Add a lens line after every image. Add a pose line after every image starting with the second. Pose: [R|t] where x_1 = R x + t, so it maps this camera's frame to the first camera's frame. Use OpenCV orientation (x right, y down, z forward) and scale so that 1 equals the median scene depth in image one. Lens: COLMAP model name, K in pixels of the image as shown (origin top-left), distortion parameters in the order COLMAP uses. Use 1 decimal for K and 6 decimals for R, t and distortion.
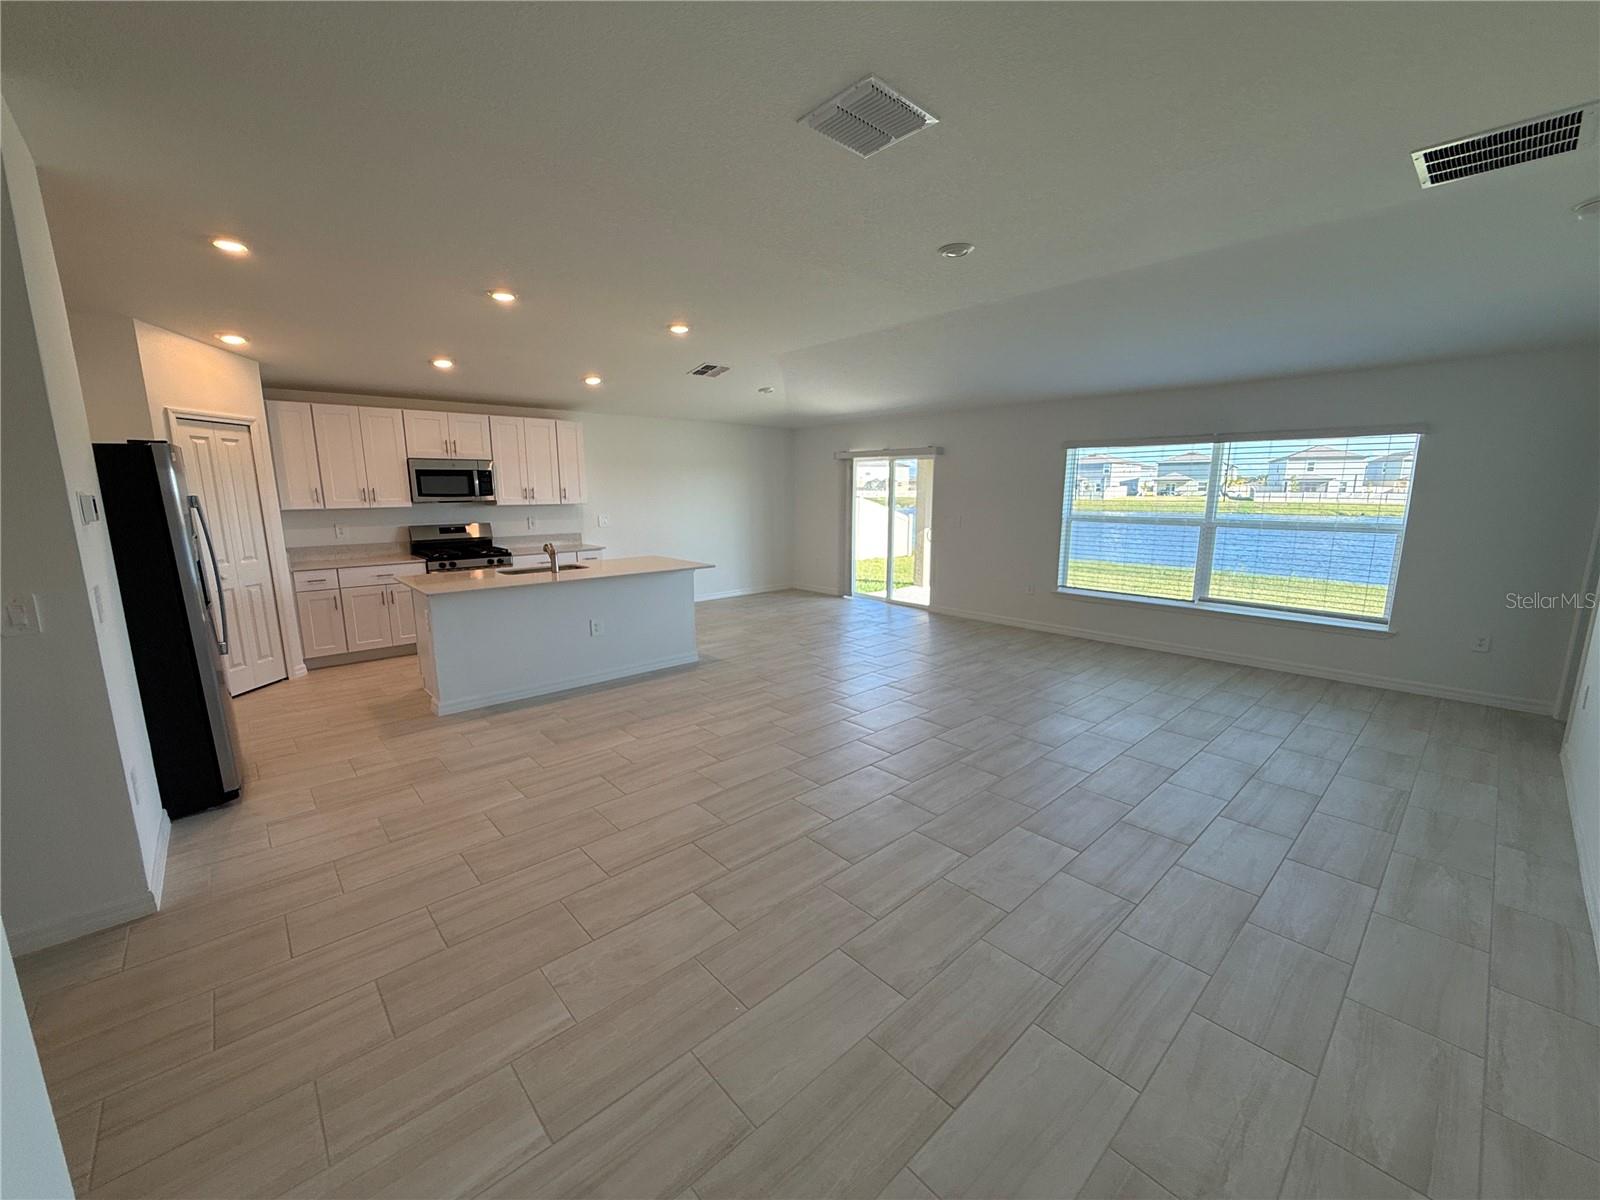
lens RADIAL K [[637.8, 0, 797.2], [0, 637.8, 601.0], [0, 0, 1]] dist [0.001394, -0.000428]
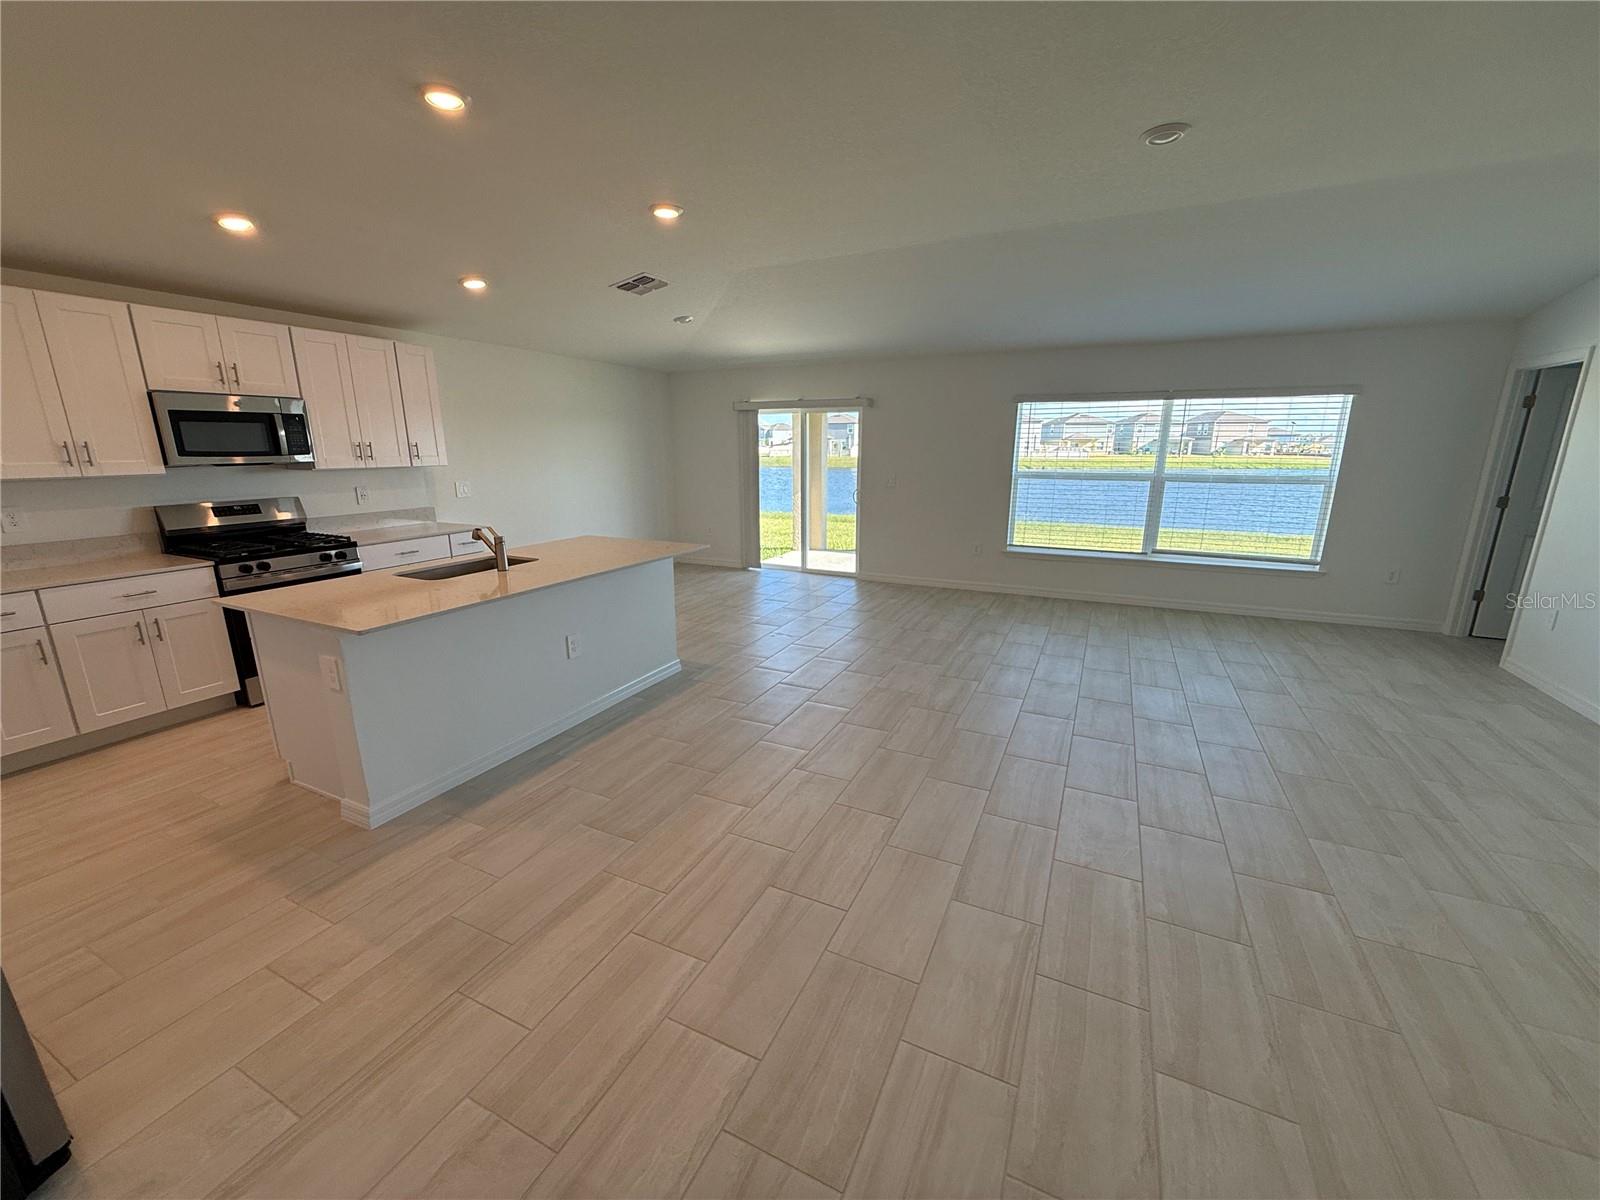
lens RADIAL K [[637.8, 0, 797.2], [0, 637.8, 601.0], [0, 0, 1]] dist [0.001394, -0.000428]
pose [[0.928707, -0.087524, 0.360337, -0.291784], [0.064810, 0.995100, 0.074667, -0.037327], [-0.365106, -0.045990, 0.929829, 0.234309]]
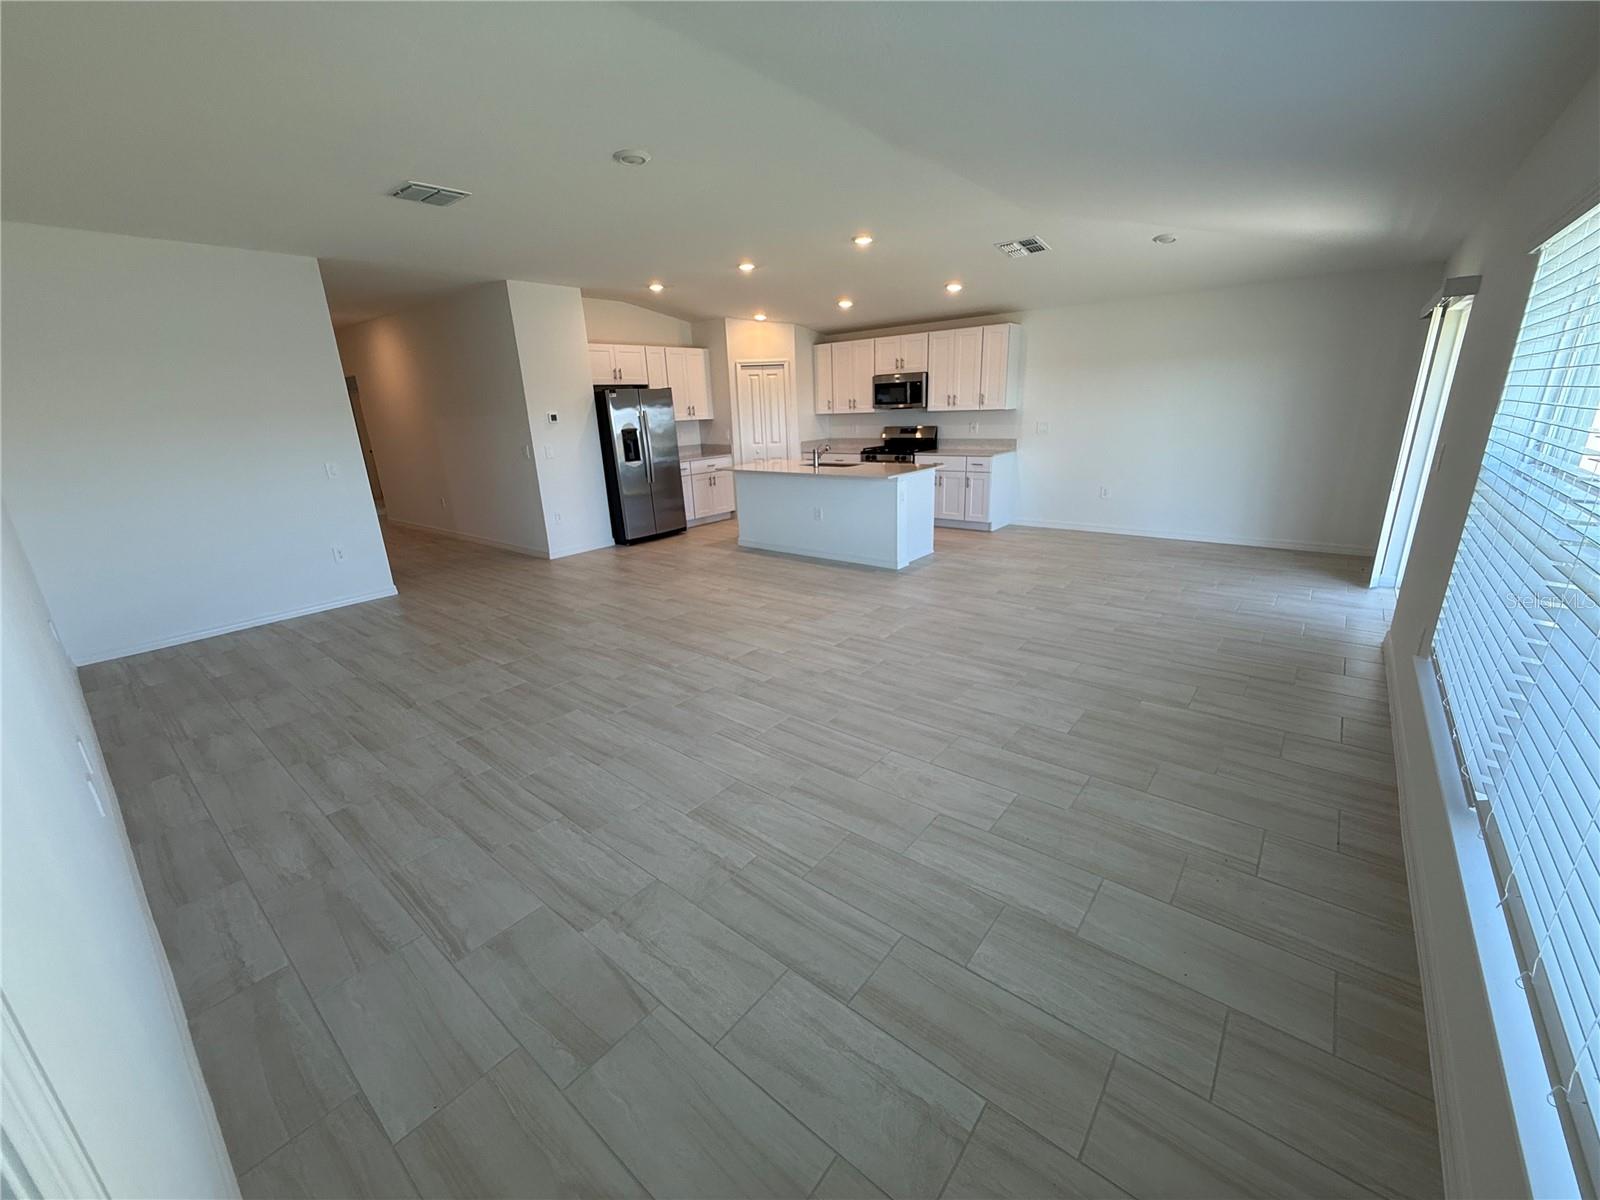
lens RADIAL K [[637.8, 0, 797.2], [0, 637.8, 601.0], [0, 0, 1]] dist [0.001394, -0.000428]
pose [[0.141271, 0.292243, -0.945852, 0.811279], [-0.135879, 0.952116, 0.273884, -0.118164], [0.980602, 0.089830, 0.174216, 0.656158]]
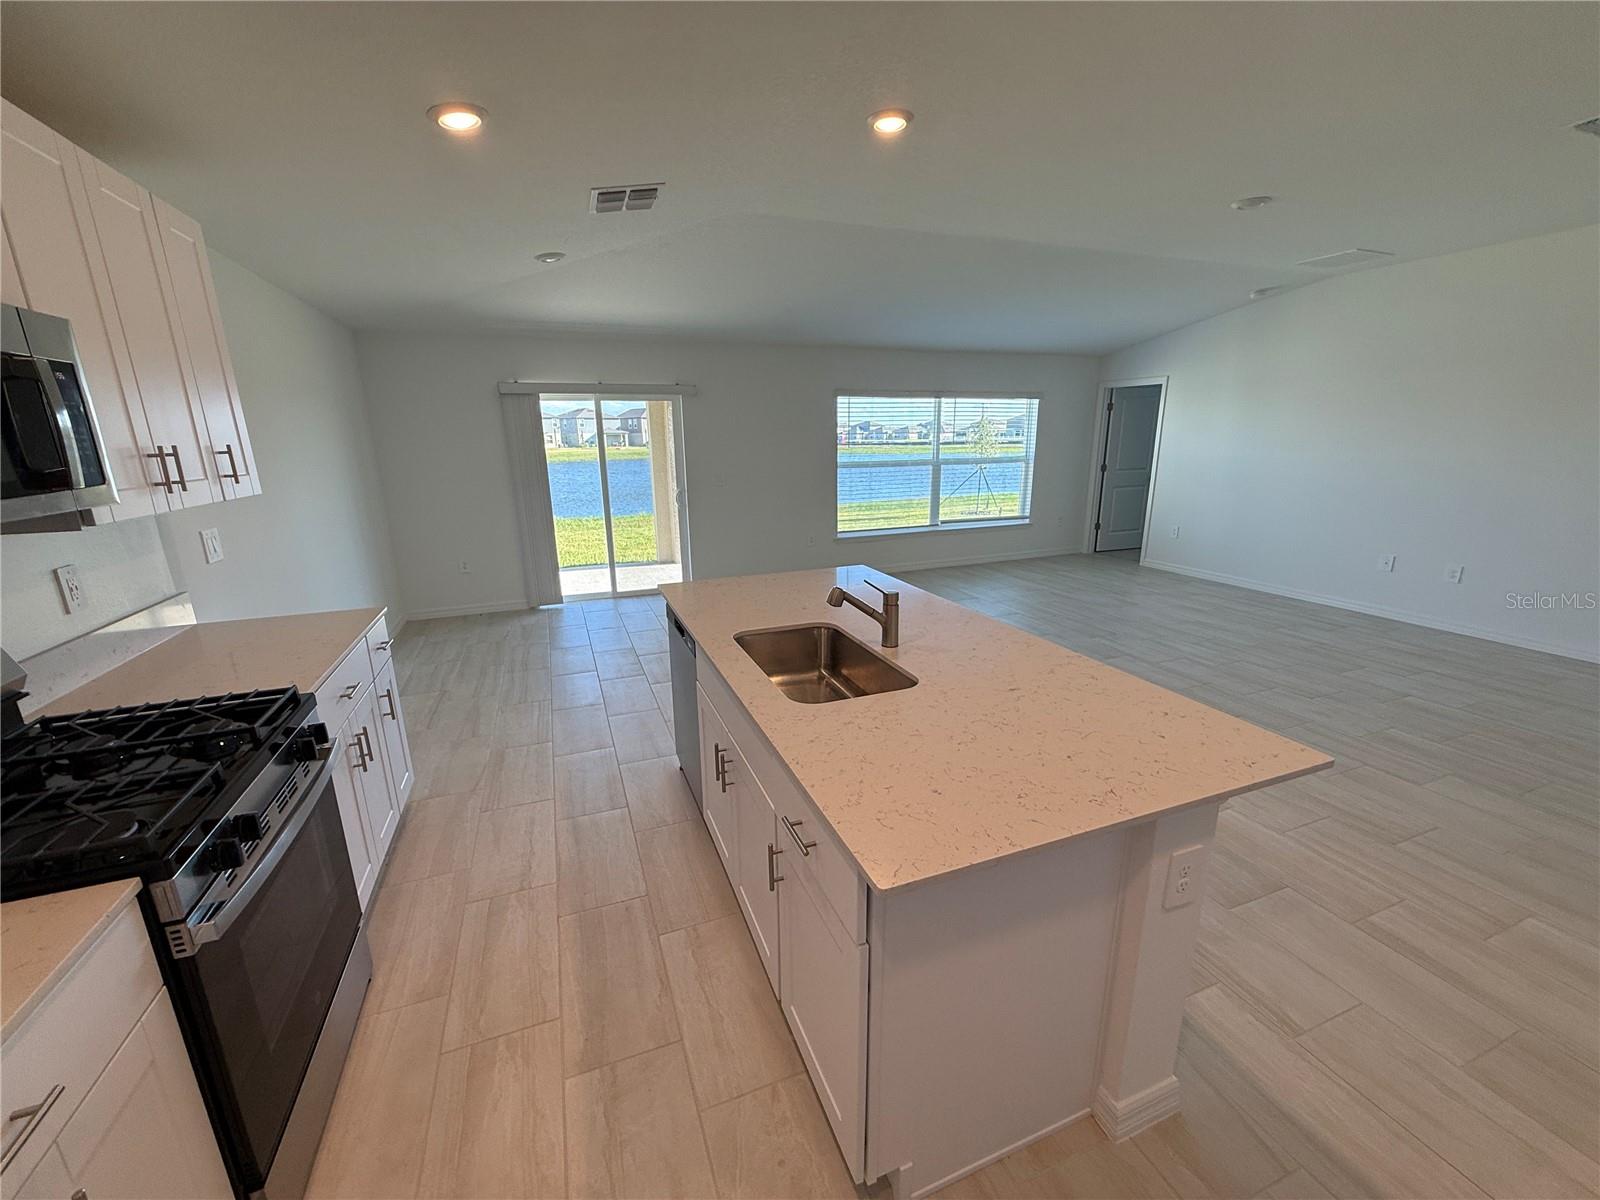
lens RADIAL K [[637.8, 0, 797.2], [0, 637.8, 601.0], [0, 0, 1]] dist [0.001394, -0.000428]
pose [[0.360679, -0.238810, 0.901599, -0.661267], [0.177092, 0.966615, 0.185186, -0.137473], [-0.915723, 0.092873, 0.390929, 0.771872]]
